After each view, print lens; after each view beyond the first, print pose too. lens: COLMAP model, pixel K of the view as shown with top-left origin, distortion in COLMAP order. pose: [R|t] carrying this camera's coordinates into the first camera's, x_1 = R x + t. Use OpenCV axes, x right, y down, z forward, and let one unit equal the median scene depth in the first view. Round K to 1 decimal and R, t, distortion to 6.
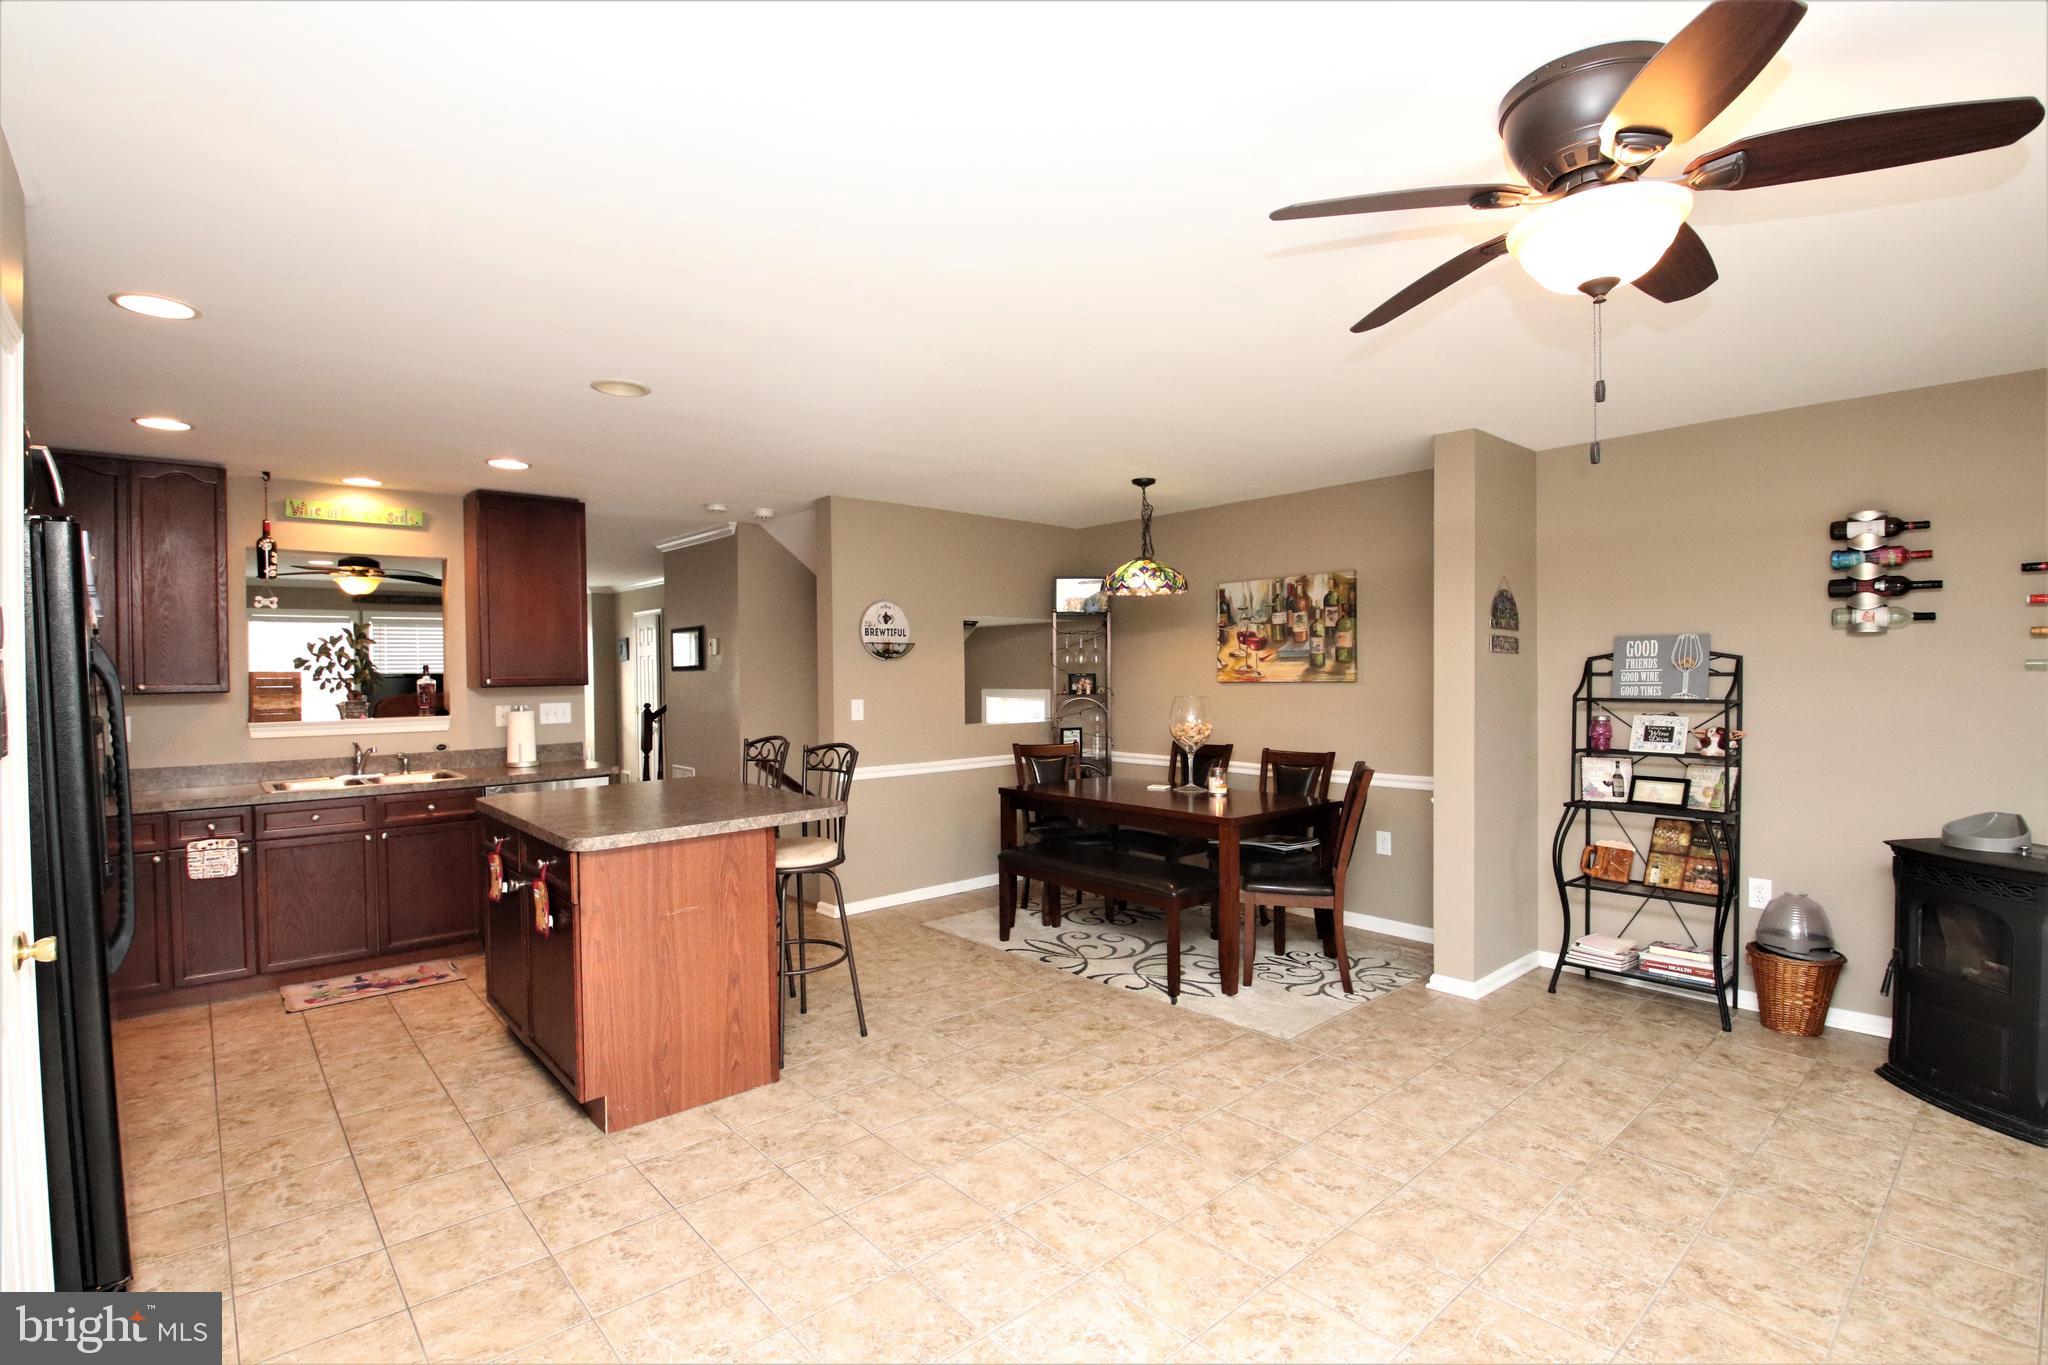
lens RADIAL K [[950.6, 0, 1011.3], [0, 950.6, 686.1], [0, 0, 1]] dist [0.021030, -0.032466]
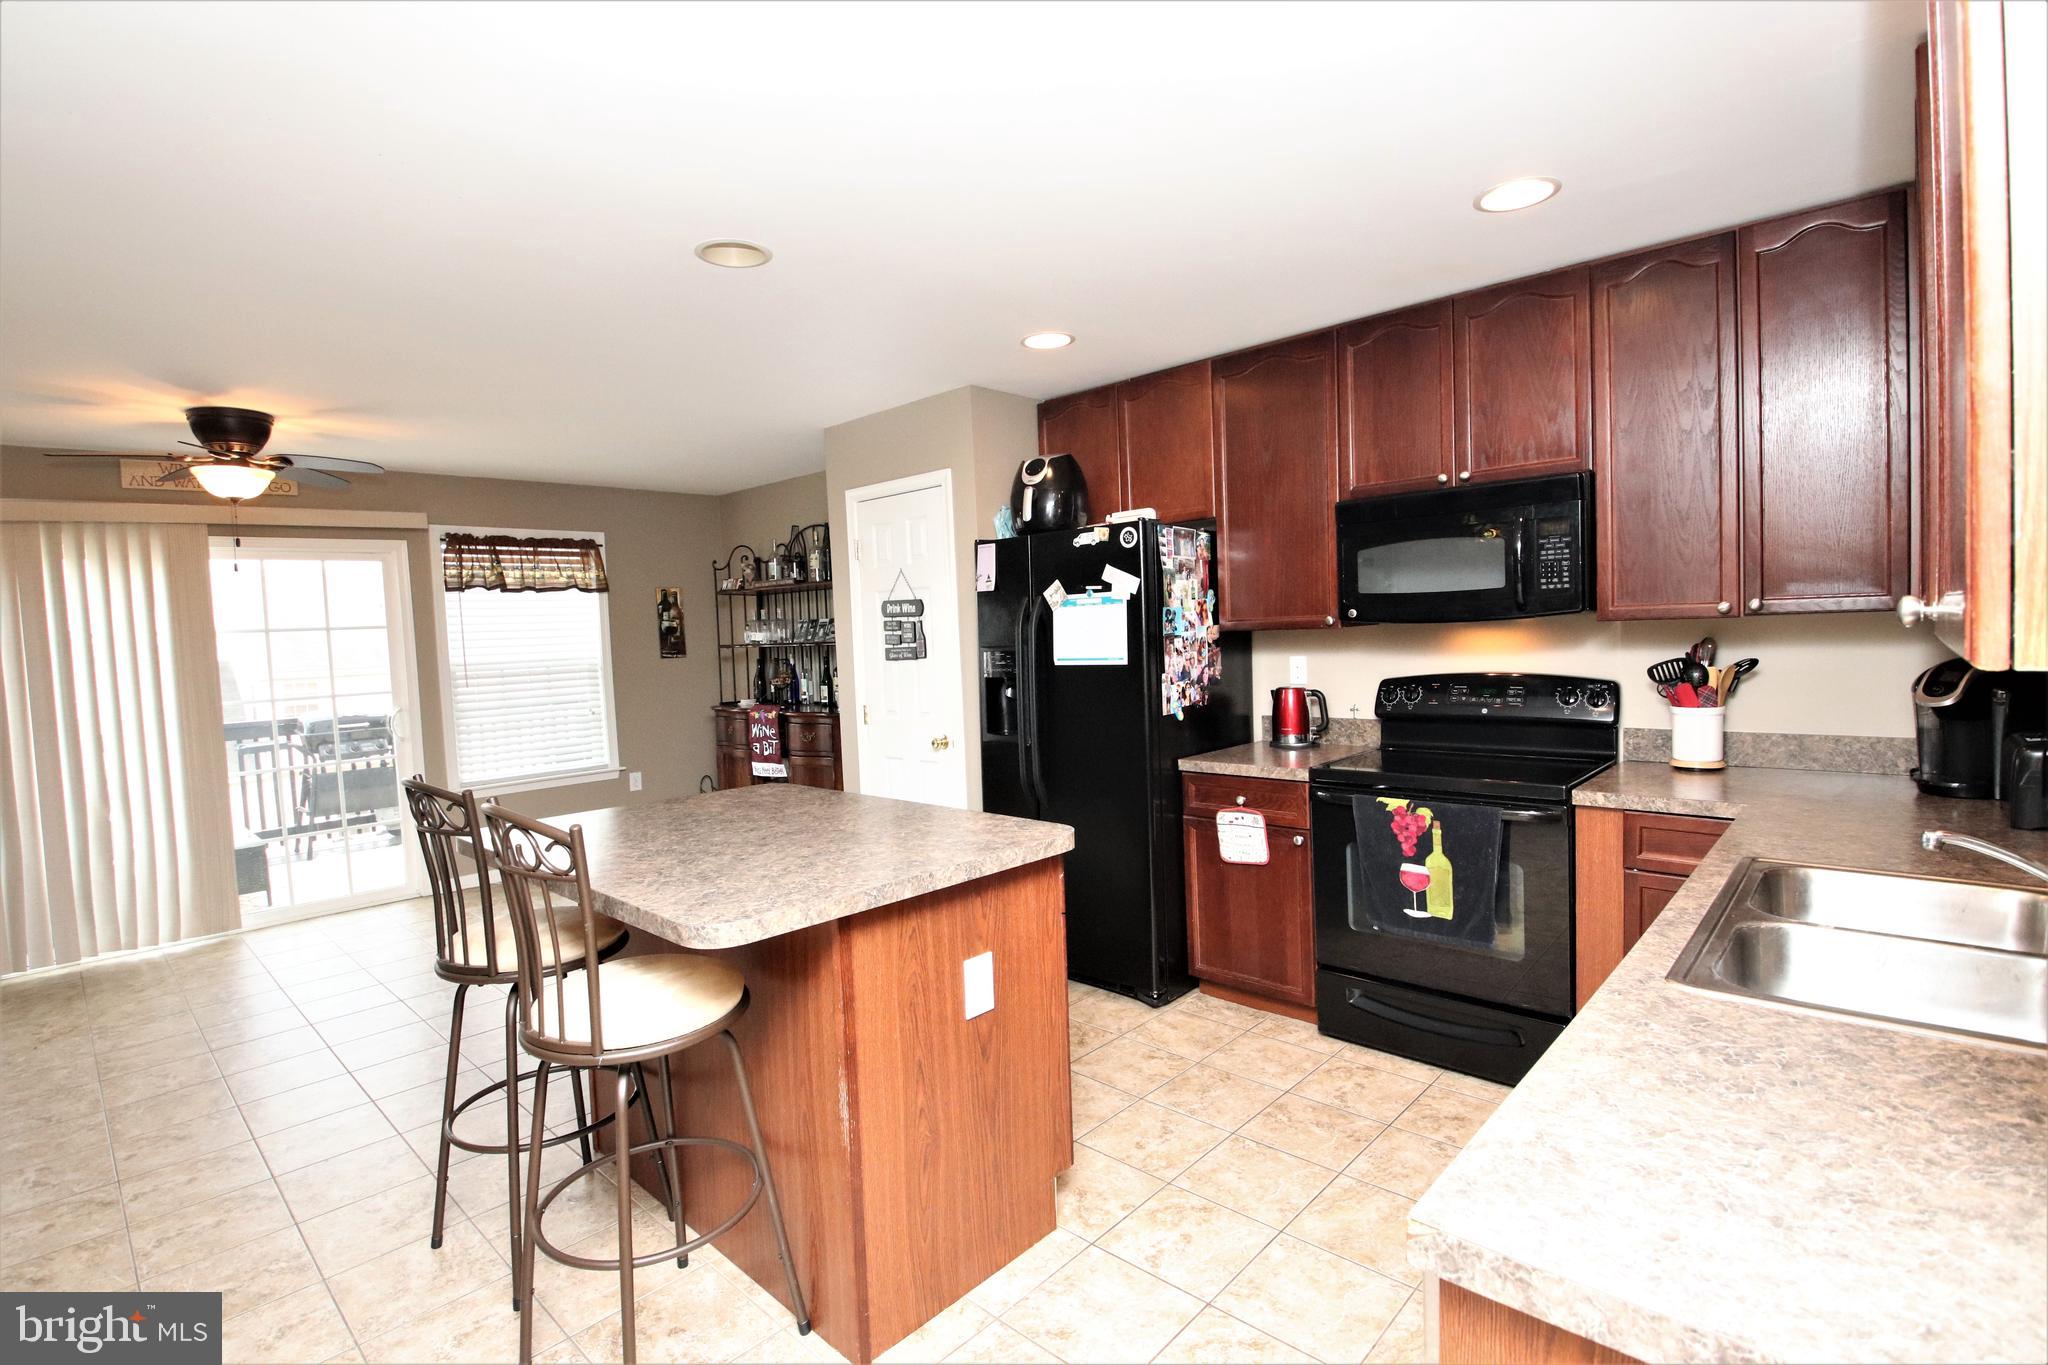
lens RADIAL K [[954.9, 0, 1029.5], [0, 954.9, 686.8], [0, 0, 1]] dist [0.029442, -0.039022]
pose [[-0.993973, 0.056192, -0.094128, -0.385086], [0.048815, 0.995685, 0.078919, -0.013738], [0.098156, 0.073848, -0.992427, 1.257759]]
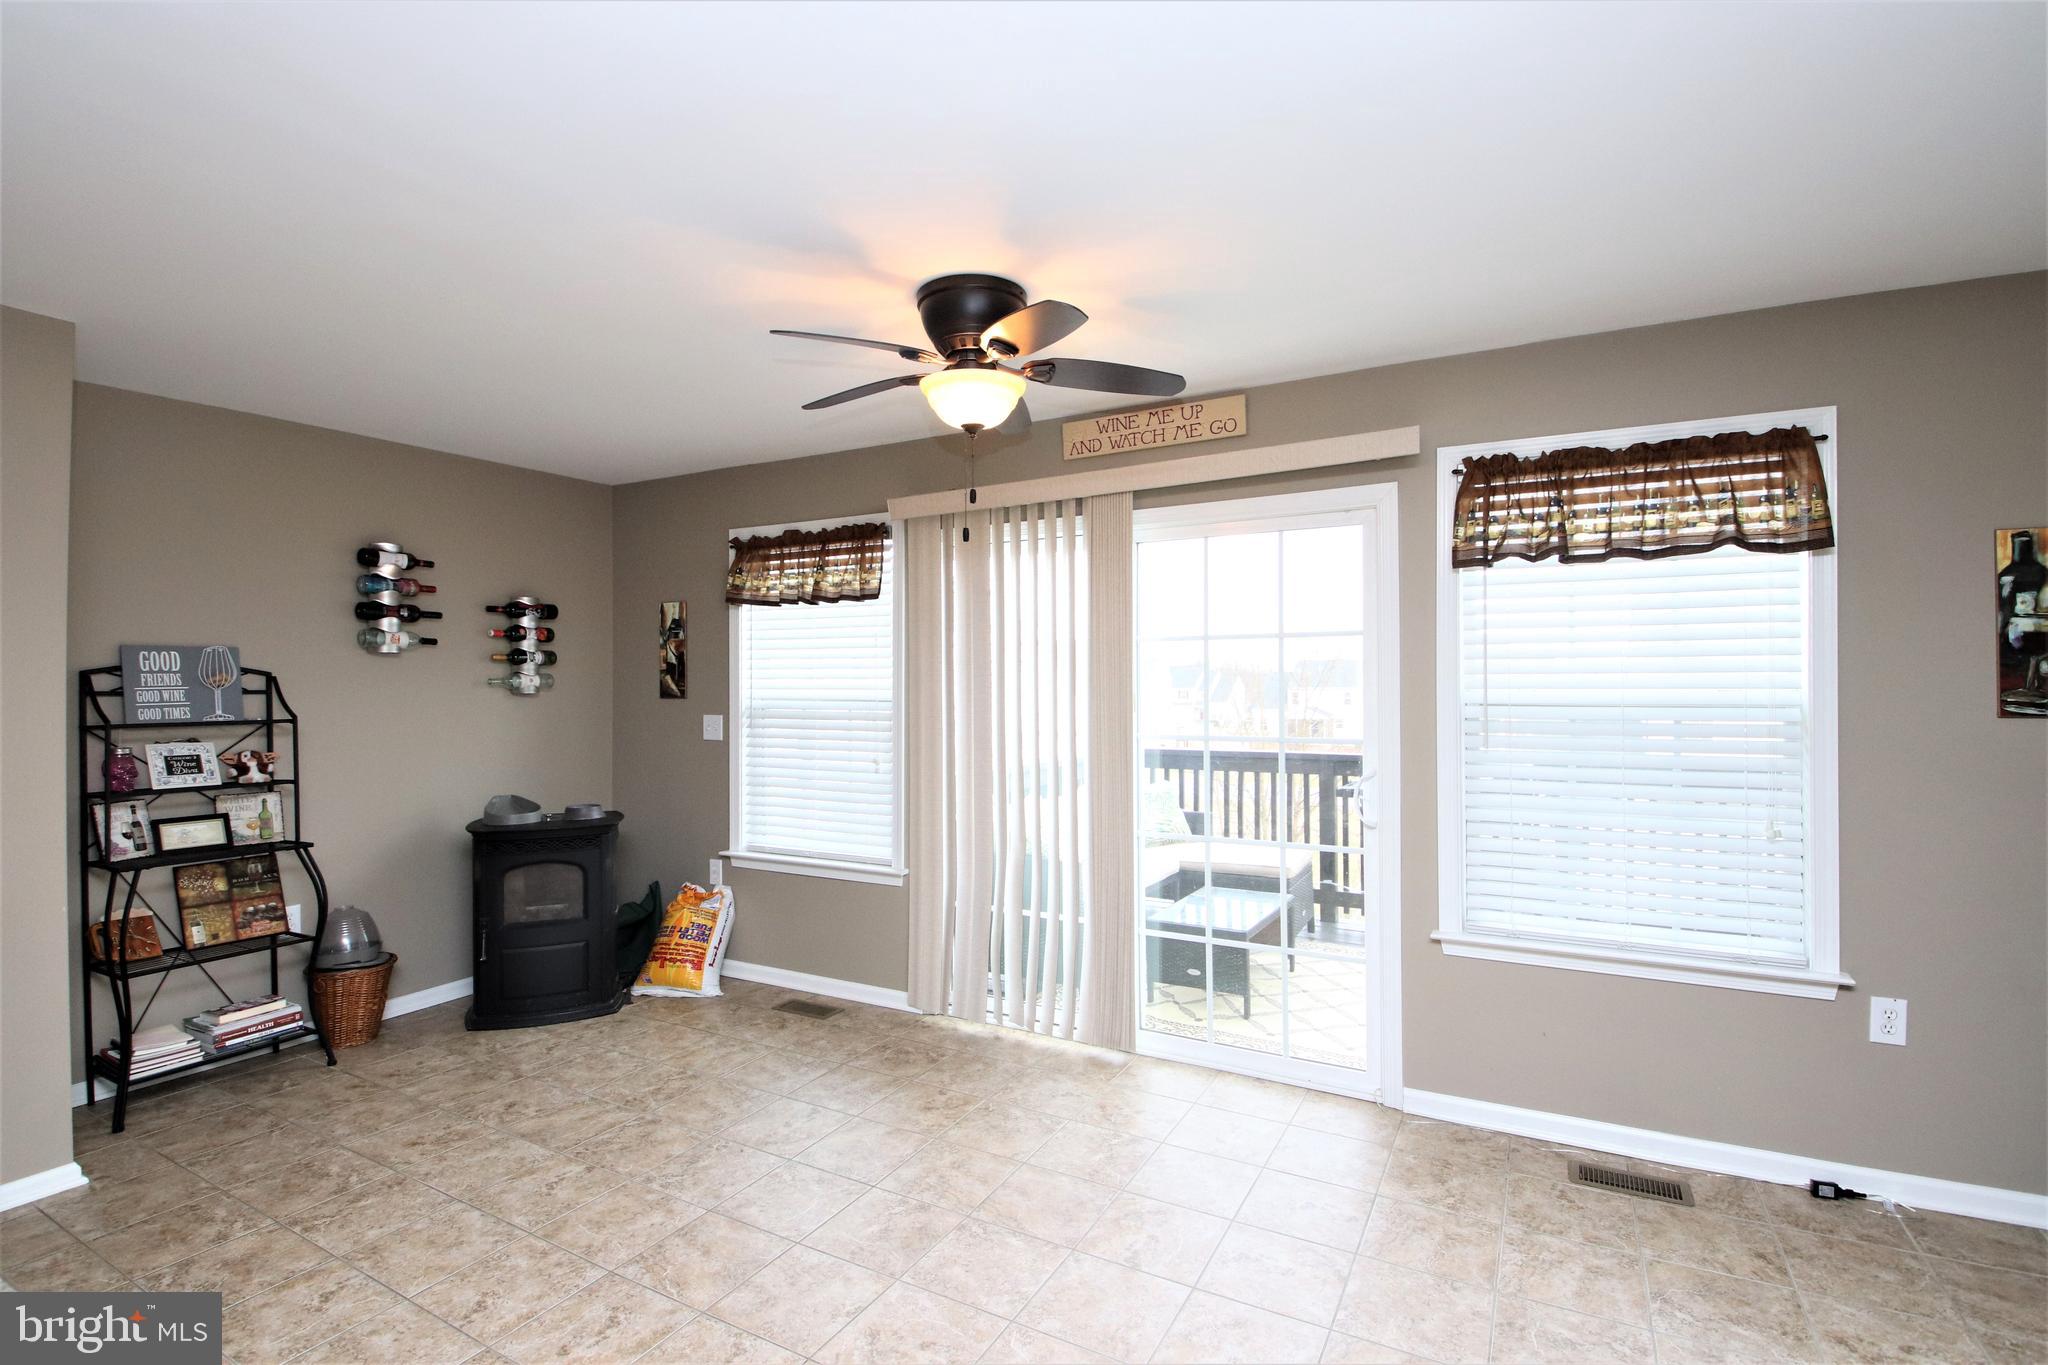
lens RADIAL K [[957.9, 0, 1006.4], [0, 957.9, 681.8], [0, 0, 1]] dist [0.034174, -0.036792]
pose [[-0.332350, 0.009871, 0.943104, -0.297237], [0.024281, 0.999703, -0.001907, -0.002517], [-0.942844, 0.022266, -0.332491, 0.515947]]
